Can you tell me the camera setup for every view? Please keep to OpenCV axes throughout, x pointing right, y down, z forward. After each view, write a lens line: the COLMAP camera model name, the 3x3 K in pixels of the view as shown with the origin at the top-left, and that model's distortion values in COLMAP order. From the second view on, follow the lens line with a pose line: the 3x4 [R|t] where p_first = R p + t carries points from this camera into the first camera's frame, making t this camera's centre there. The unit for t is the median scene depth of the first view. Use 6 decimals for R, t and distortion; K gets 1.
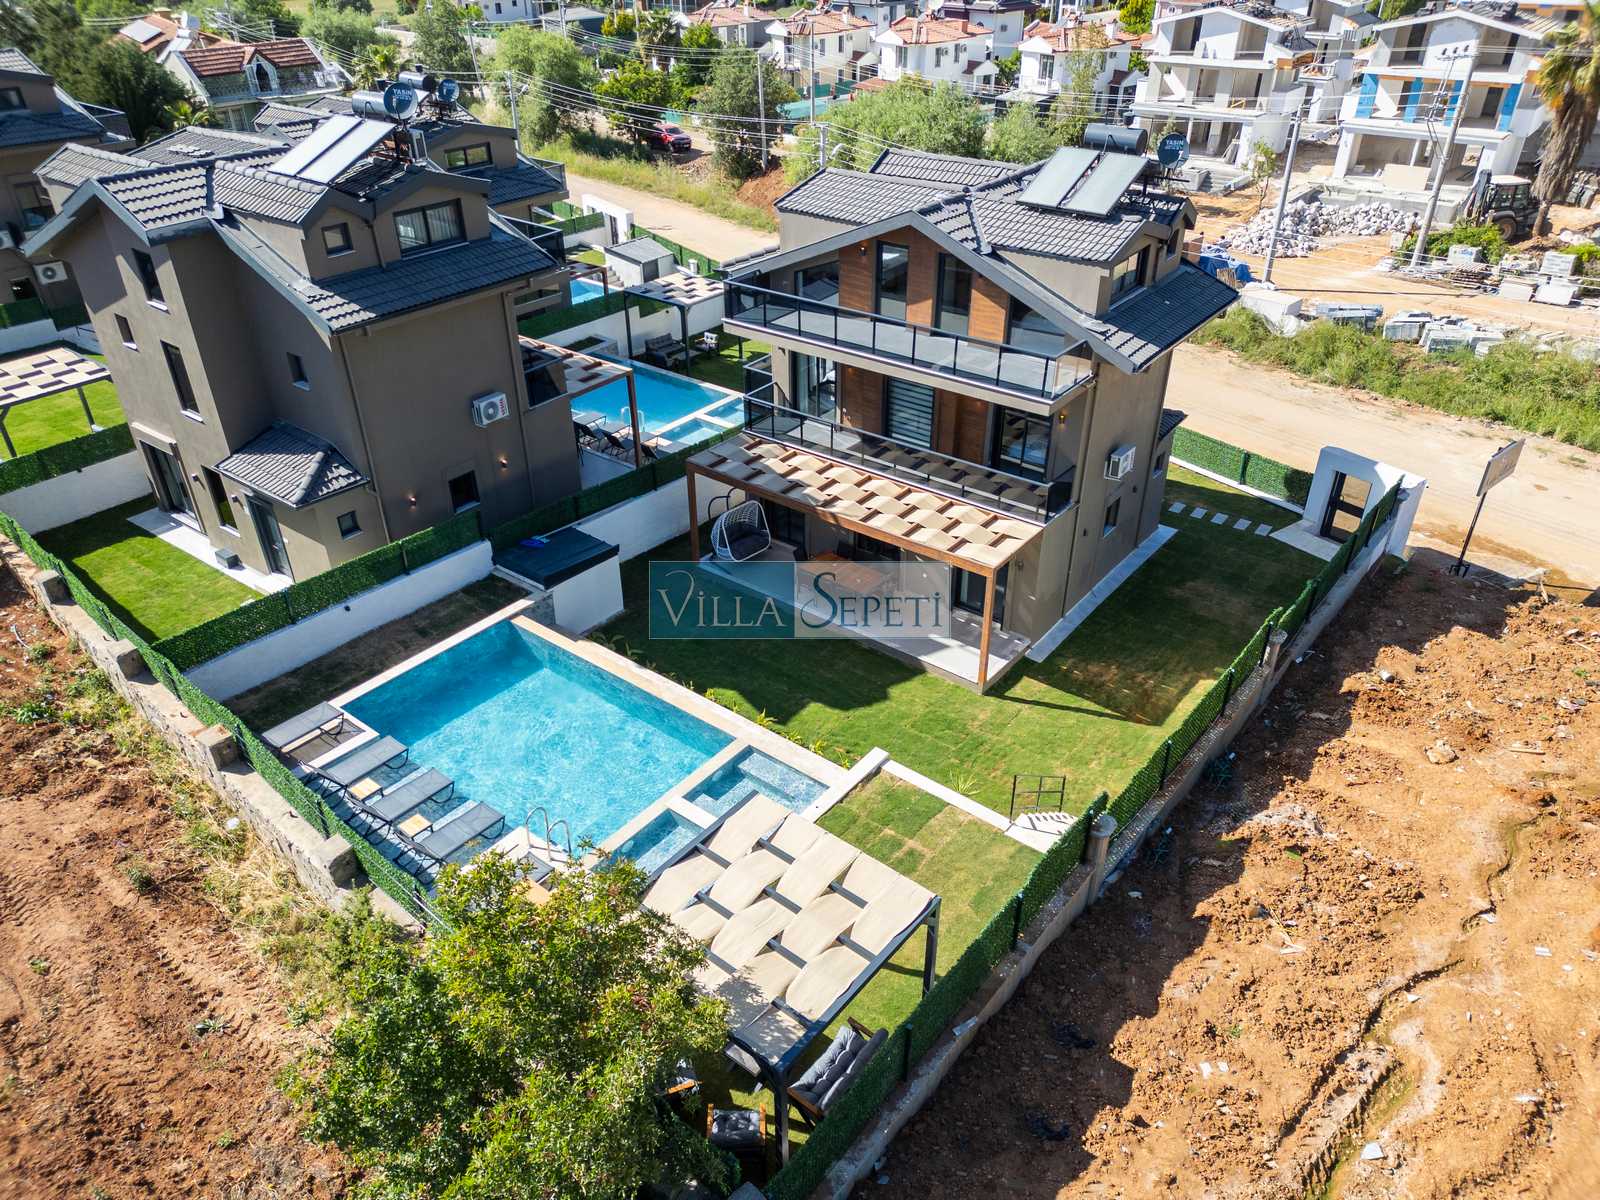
lens RADIAL K [[1117.8, 0, 800.1], [0, 1117.8, 589.4], [0, 0, 1]] dist [0.061675, -0.054351]
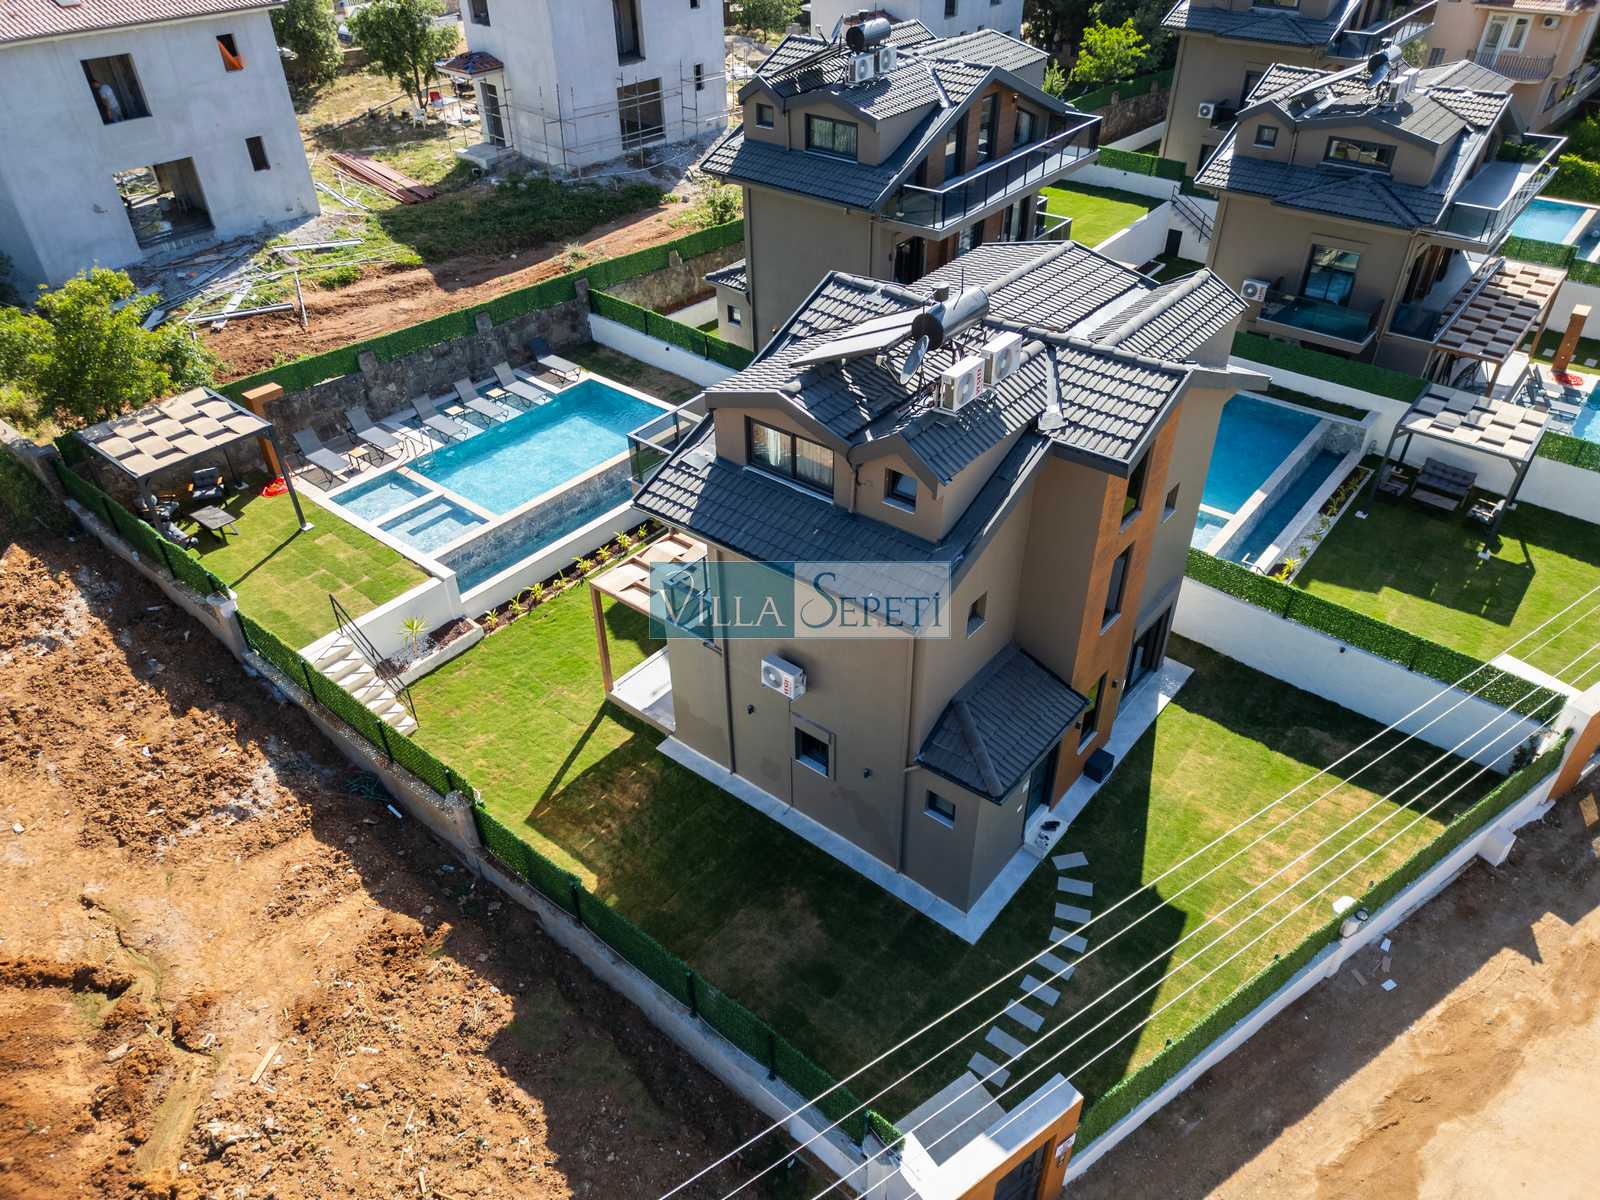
lens RADIAL K [[1117.8, 0, 800.1], [0, 1117.8, 589.4], [0, 0, 1]] dist [0.061675, -0.054351]
pose [[-0.008227, 0.602365, -0.798178, 0.948537], [-0.518489, 0.679955, 0.518489, -0.614752], [0.855045, 0.418112, 0.306725, 0.829609]]
